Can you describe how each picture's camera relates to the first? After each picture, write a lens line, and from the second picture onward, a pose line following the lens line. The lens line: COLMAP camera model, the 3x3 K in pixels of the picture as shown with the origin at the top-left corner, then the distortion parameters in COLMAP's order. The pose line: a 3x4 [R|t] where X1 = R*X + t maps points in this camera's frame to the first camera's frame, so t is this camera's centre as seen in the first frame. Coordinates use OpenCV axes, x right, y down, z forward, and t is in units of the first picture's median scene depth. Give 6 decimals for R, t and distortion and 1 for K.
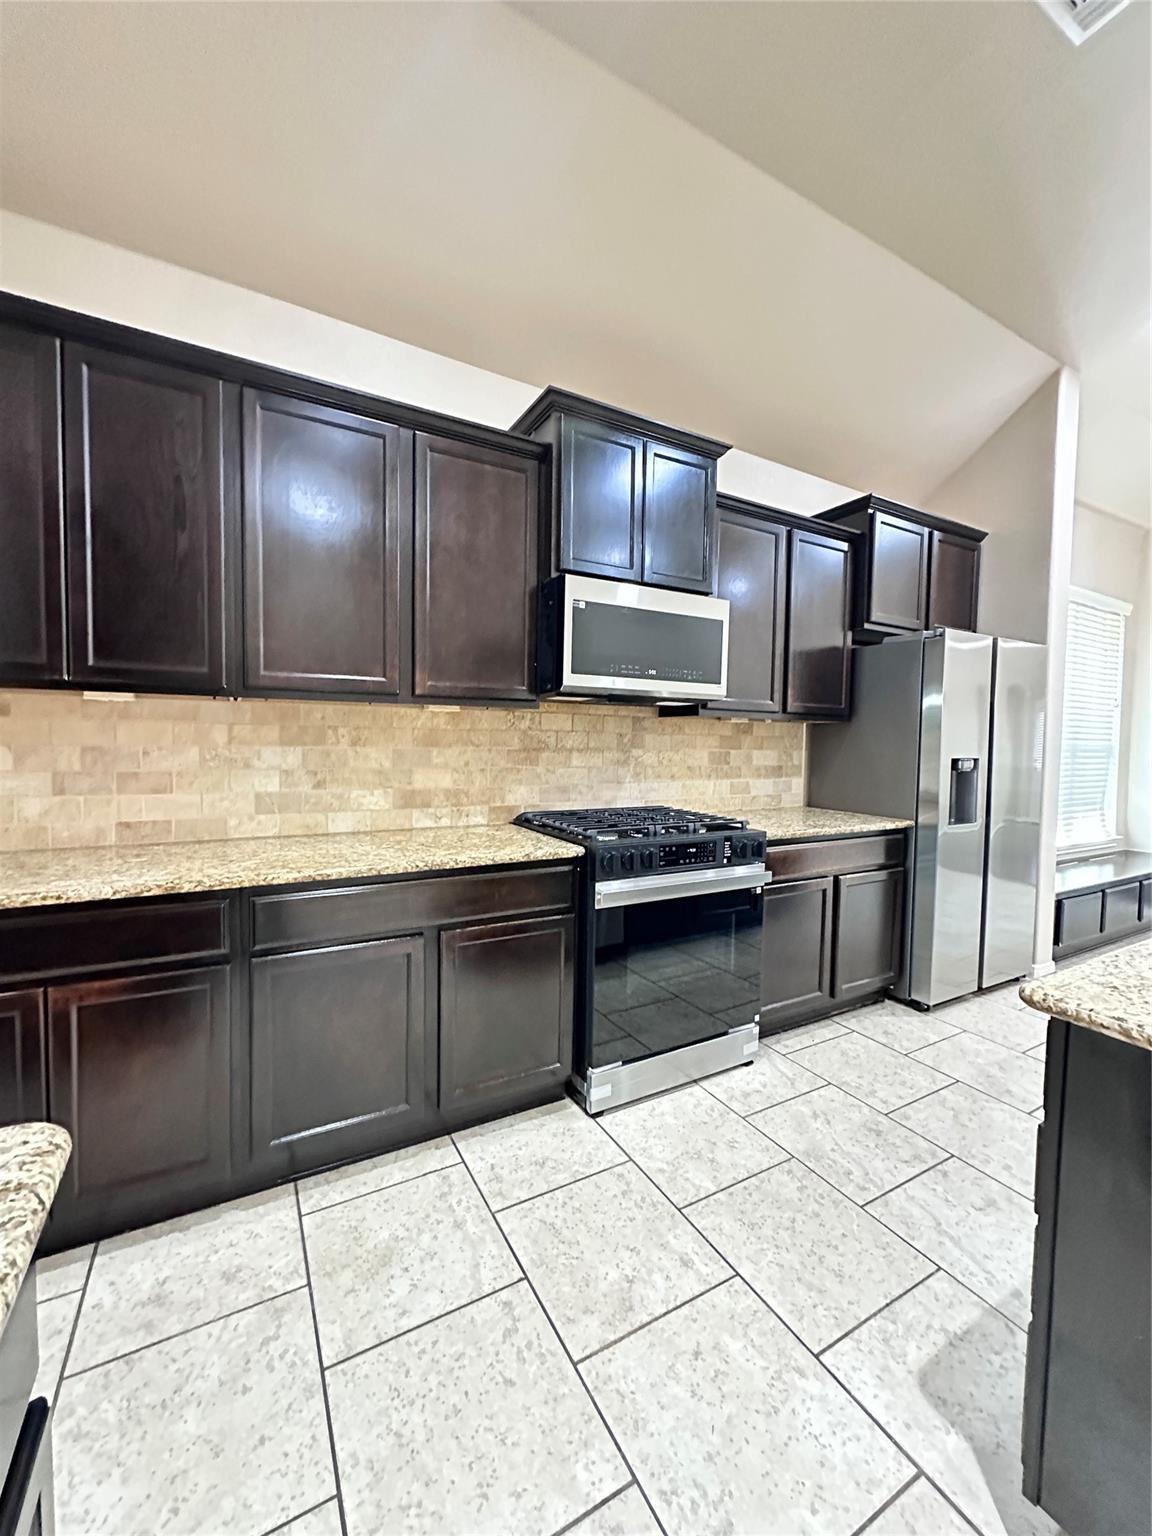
lens RADIAL K [[614.6, 0, 572.3], [0, 614.6, 768.5], [0, 0, 1]] dist [-0.000368, 0.002084]
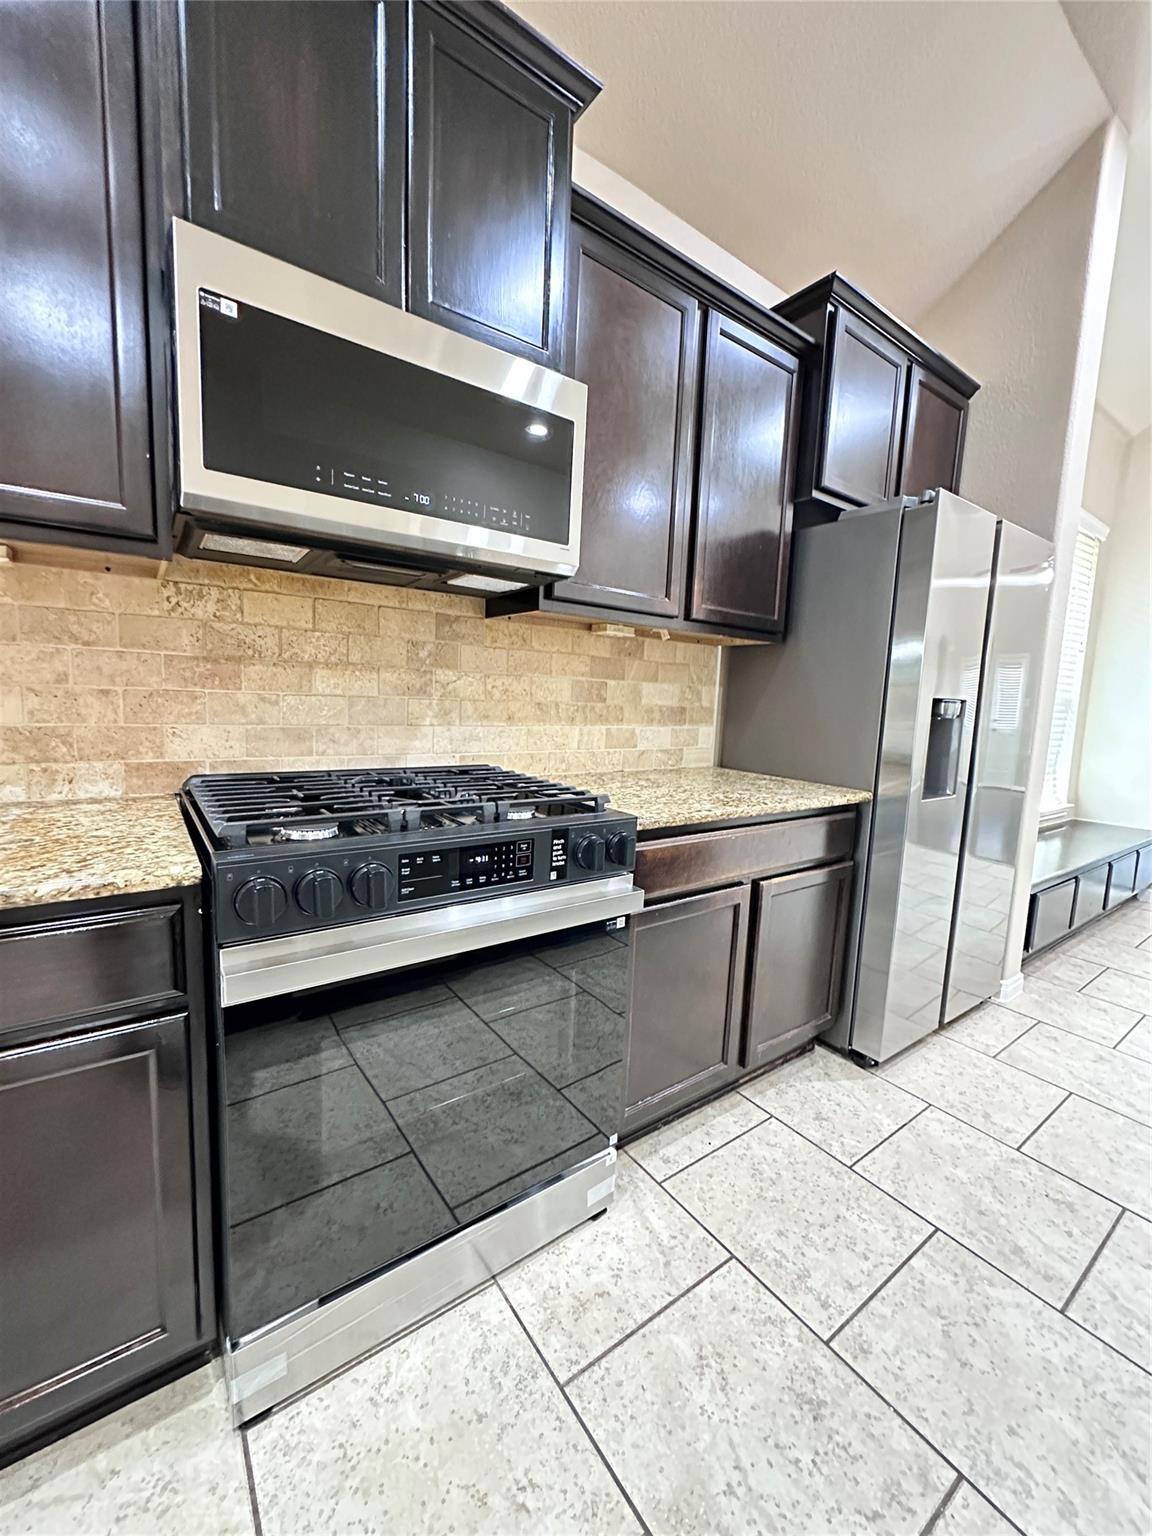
lens RADIAL K [[614.6, 0, 571.6], [0, 614.6, 766.5], [0, 0, 1]] dist [-0.000368, 0.002084]
pose [[0.993188, 0.012215, 0.115884, 0.166776], [-0.020764, 0.997126, 0.072854, 0.016962], [-0.114661, -0.074764, 0.990587, 0.404662]]
